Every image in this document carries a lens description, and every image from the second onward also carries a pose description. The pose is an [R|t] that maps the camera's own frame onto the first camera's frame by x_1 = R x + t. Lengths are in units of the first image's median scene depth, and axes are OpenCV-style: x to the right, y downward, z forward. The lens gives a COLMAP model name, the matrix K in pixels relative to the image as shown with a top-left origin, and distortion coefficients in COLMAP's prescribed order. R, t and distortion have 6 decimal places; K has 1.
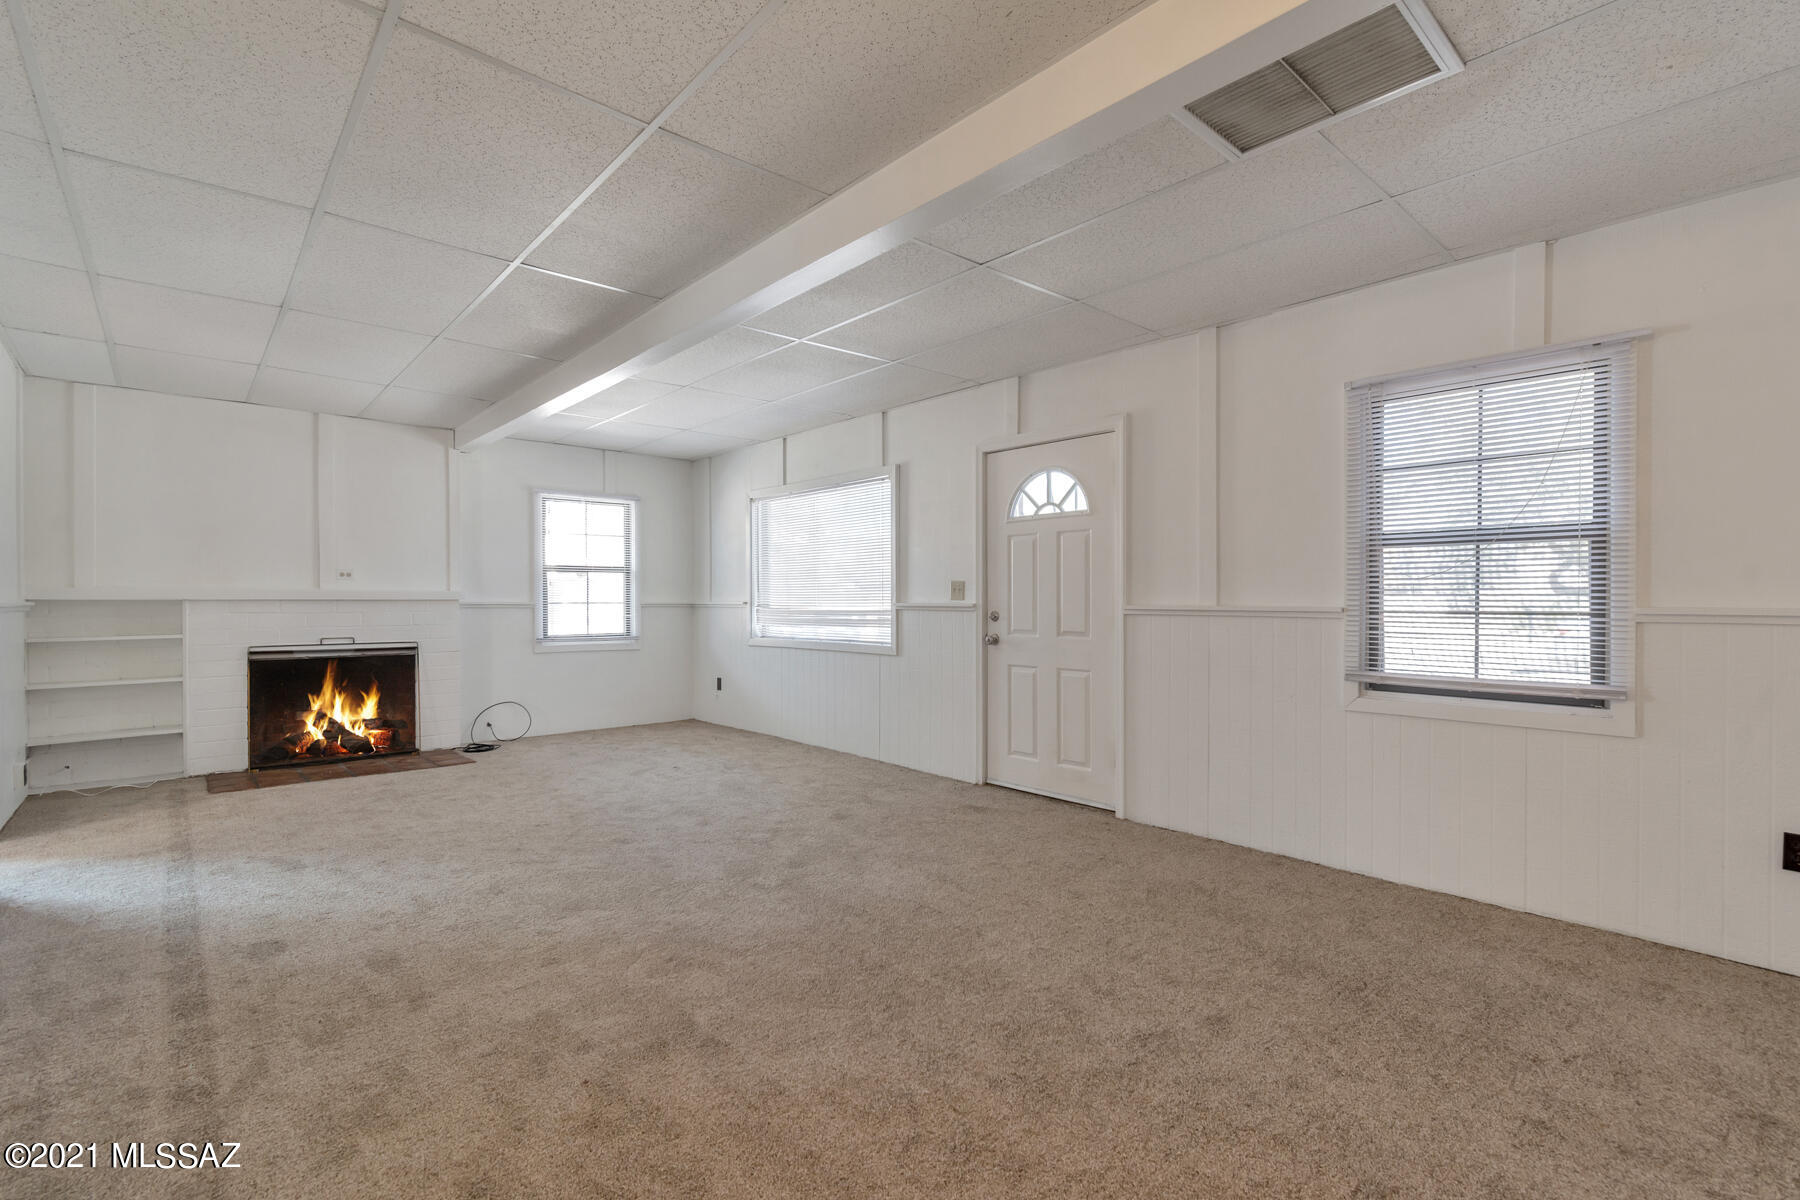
lens RADIAL K [[817.8, 0, 905.4], [0, 817.8, 608.4], [0, 0, 1]] dist [-0.001857, -0.000246]
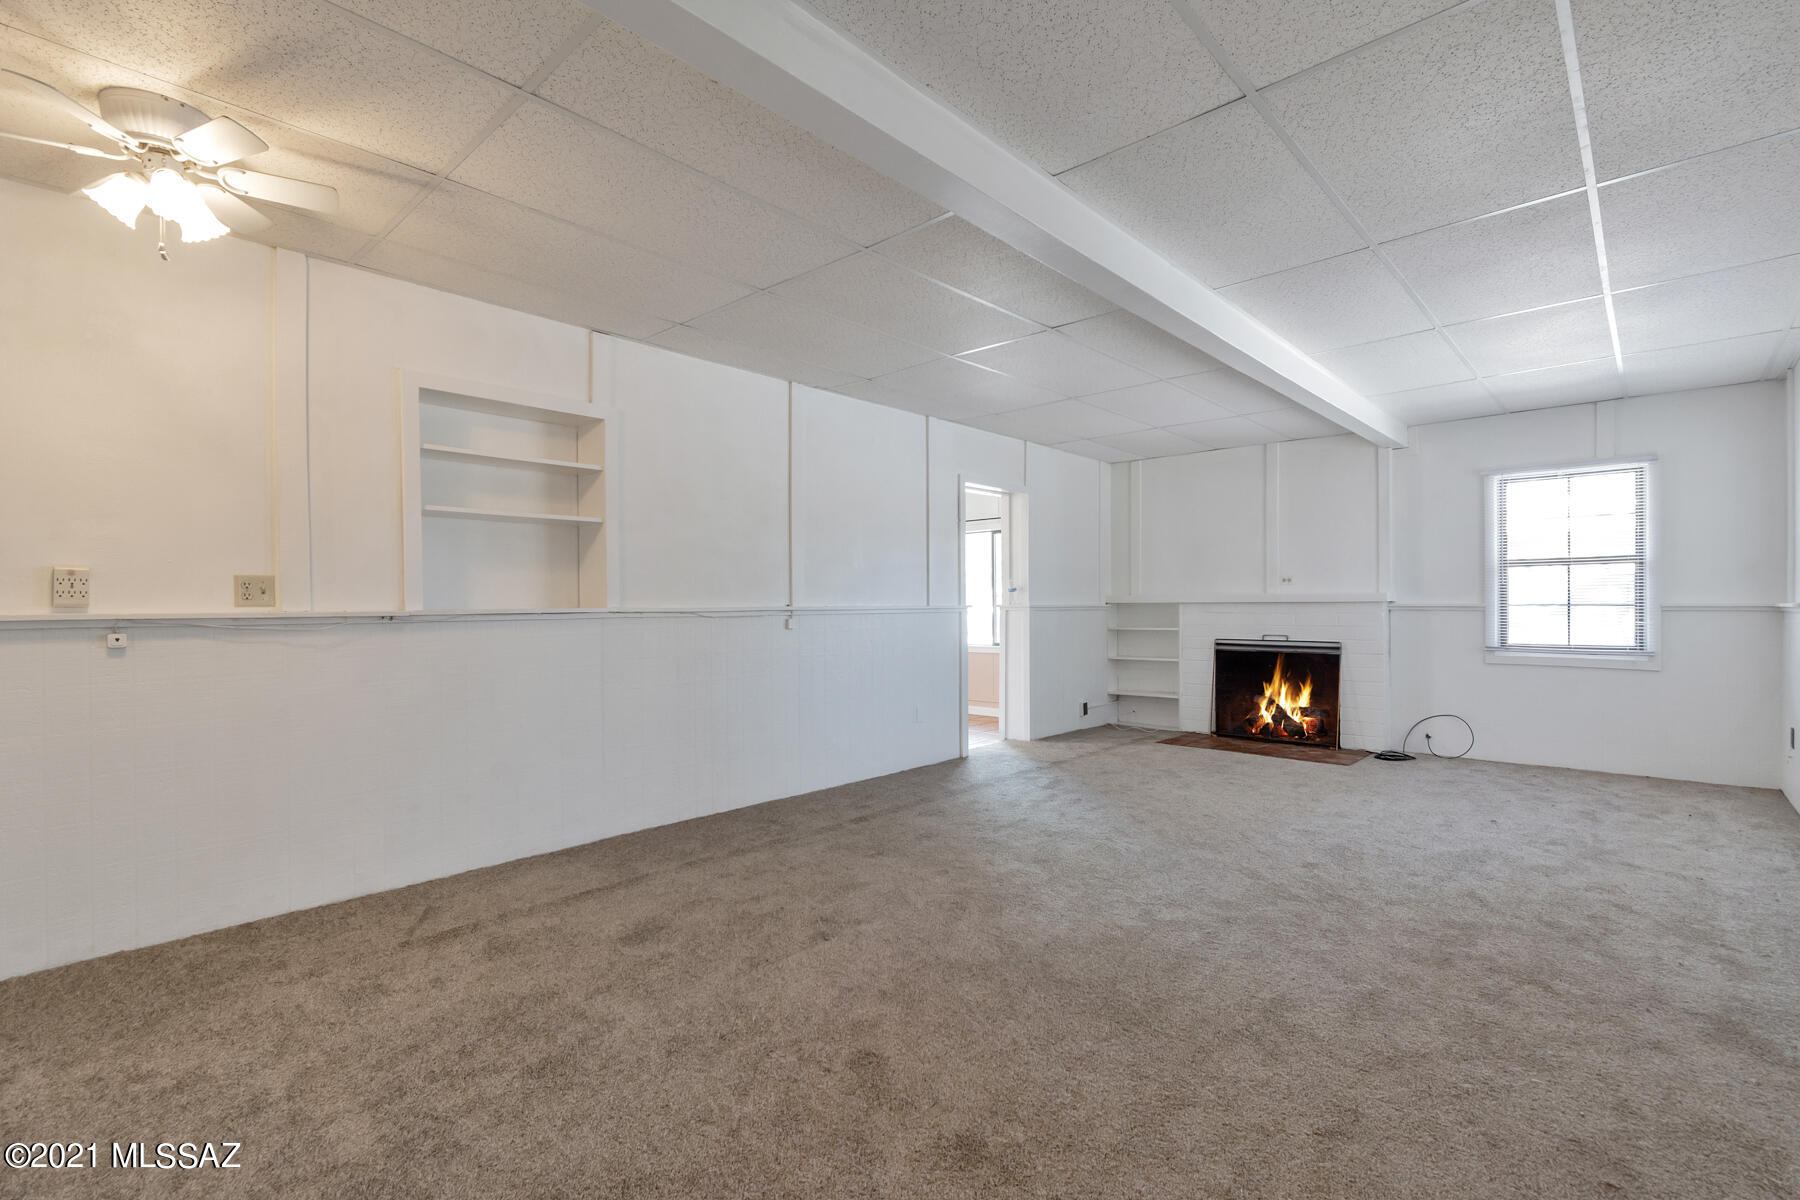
lens RADIAL K [[817.8, 0, 905.4], [0, 817.8, 608.4], [0, 0, 1]] dist [-0.001857, -0.000246]
pose [[0.091592, 0.002492, -0.995794, 0.403227], [-0.006760, 0.999975, 0.001880, -0.000466], [0.995774, 0.006560, 0.091606, 0.367628]]
